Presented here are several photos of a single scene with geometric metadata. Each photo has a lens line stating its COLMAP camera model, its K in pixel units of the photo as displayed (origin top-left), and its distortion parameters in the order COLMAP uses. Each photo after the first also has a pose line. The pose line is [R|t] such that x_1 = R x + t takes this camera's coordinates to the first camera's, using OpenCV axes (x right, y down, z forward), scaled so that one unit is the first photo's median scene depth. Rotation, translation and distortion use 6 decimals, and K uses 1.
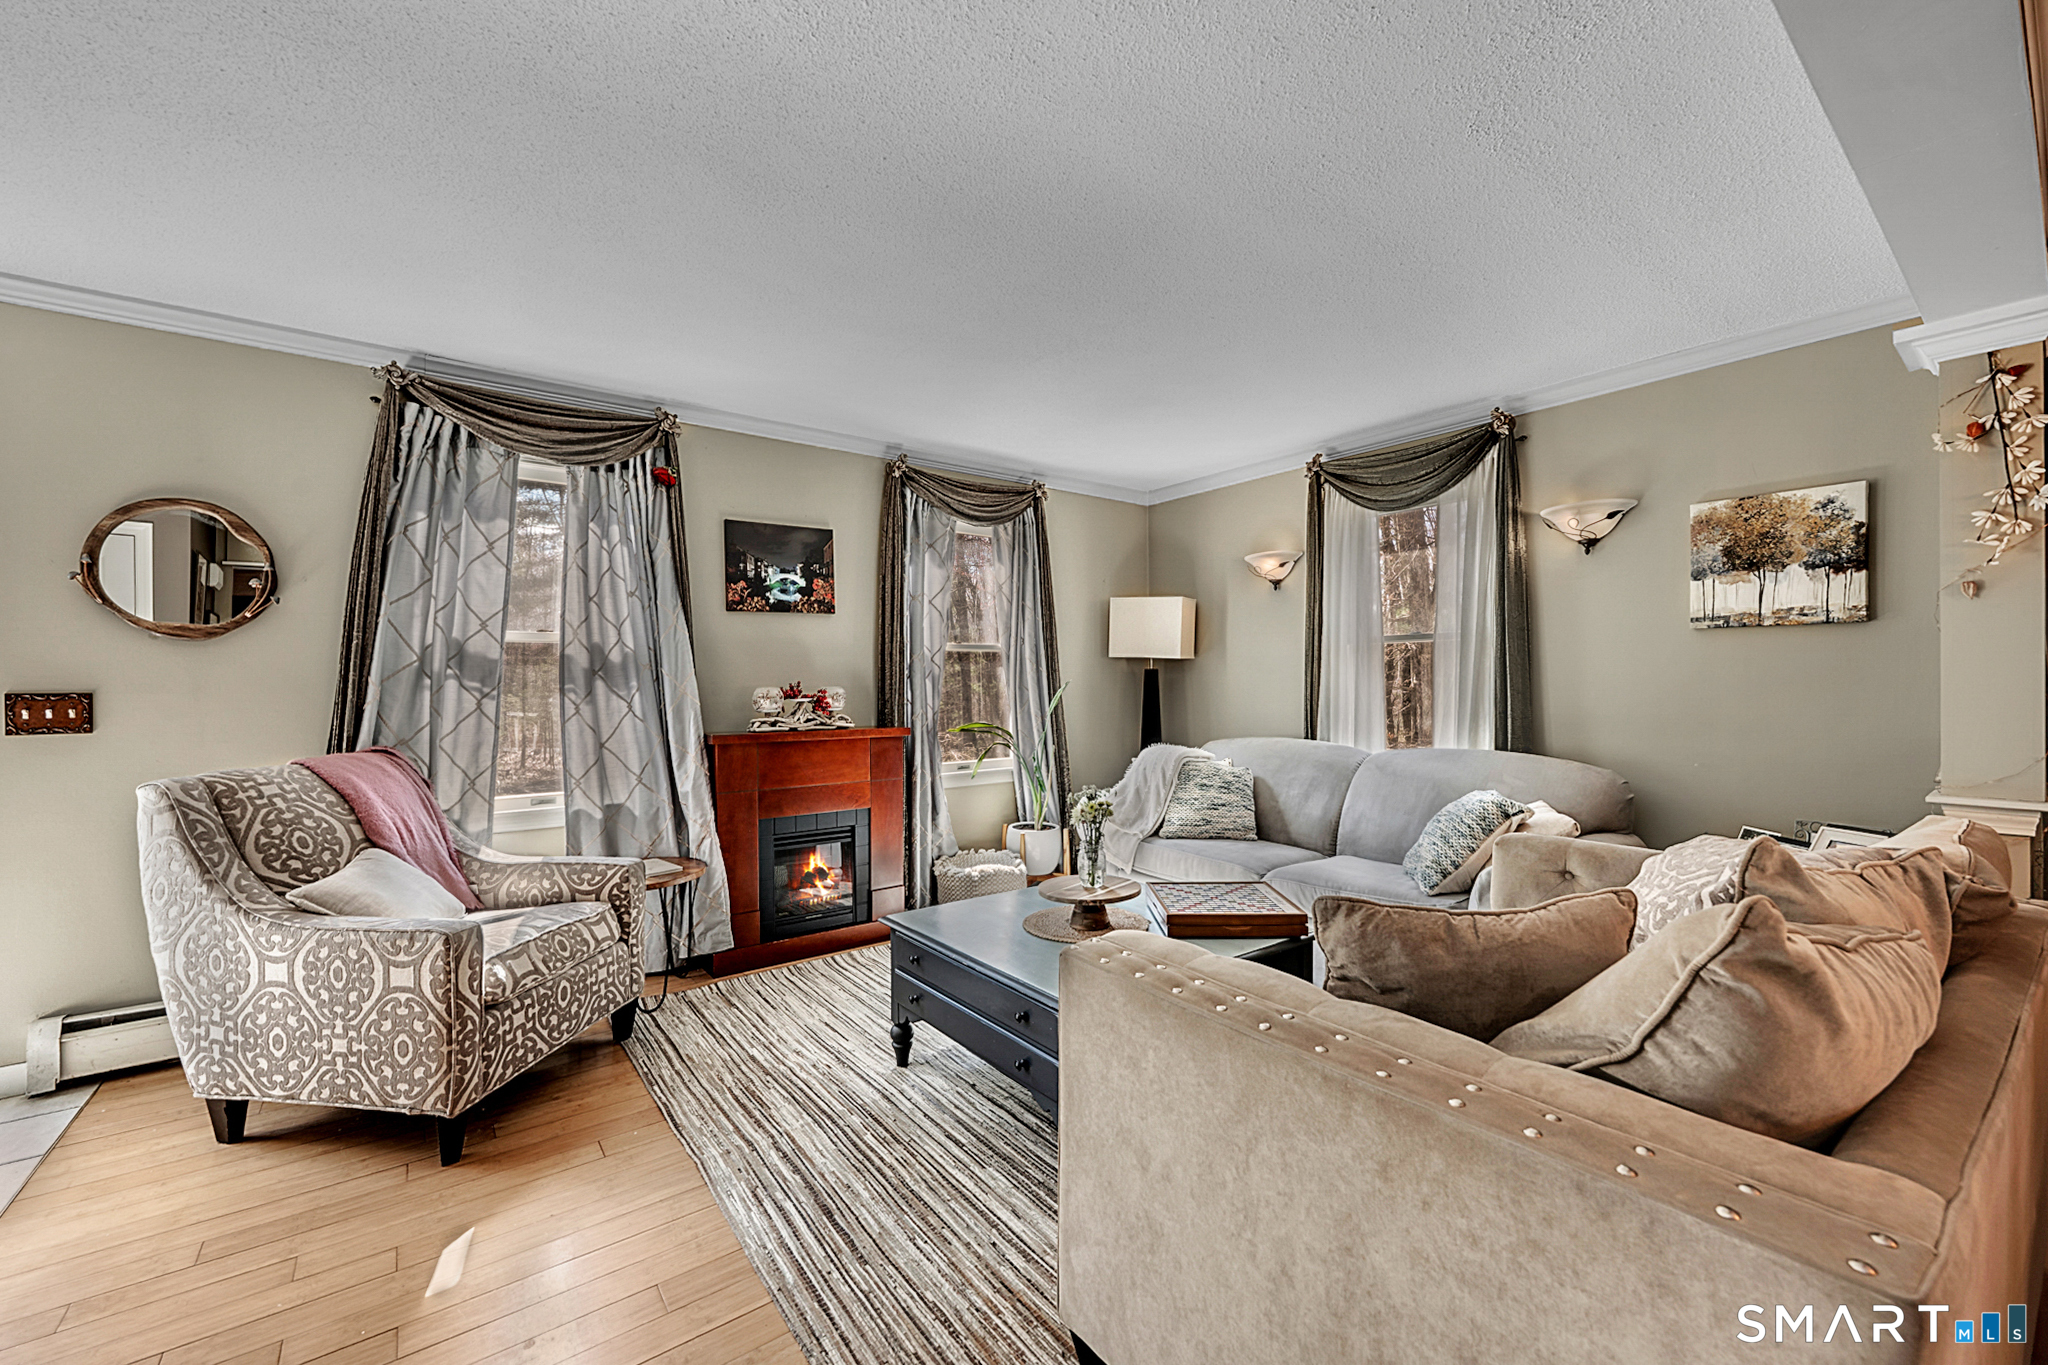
lens RADIAL K [[816.6, 0, 1027.7], [0, 816.6, 683.4], [0, 0, 1]] dist [-0.002864, -0.000232]
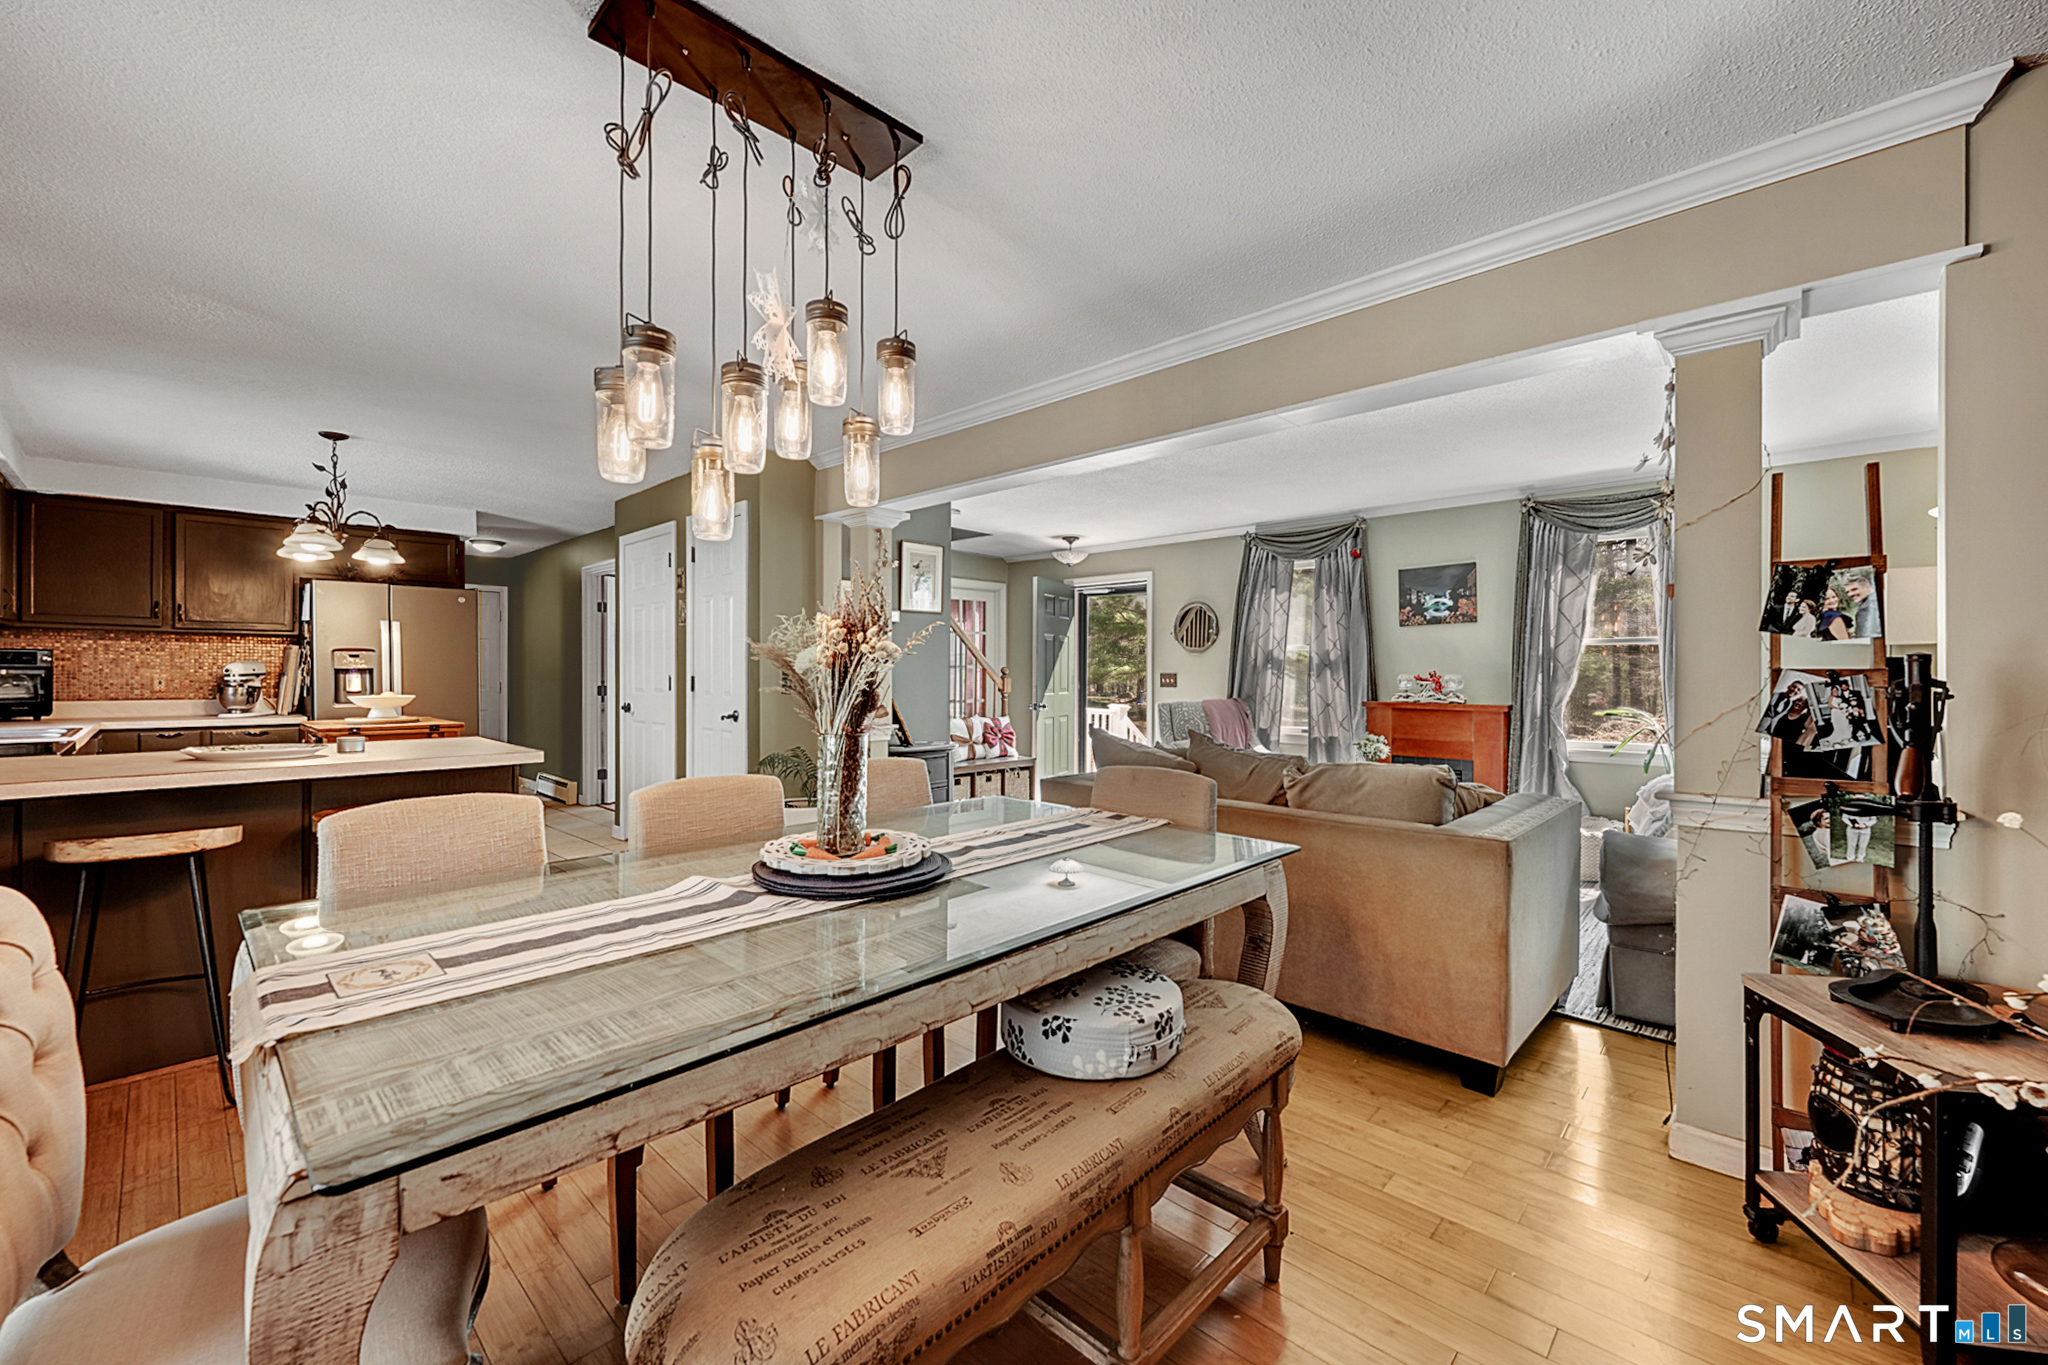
lens RADIAL K [[816.6, 0, 1027.7], [0, 816.6, 683.4], [0, 0, 1]] dist [-0.002864, -0.000232]
pose [[0.160148, 0.020297, -0.986884, 1.103682], [-0.001170, 0.999792, 0.020373, -0.008245], [0.987092, -0.002108, 0.160139, 0.015633]]
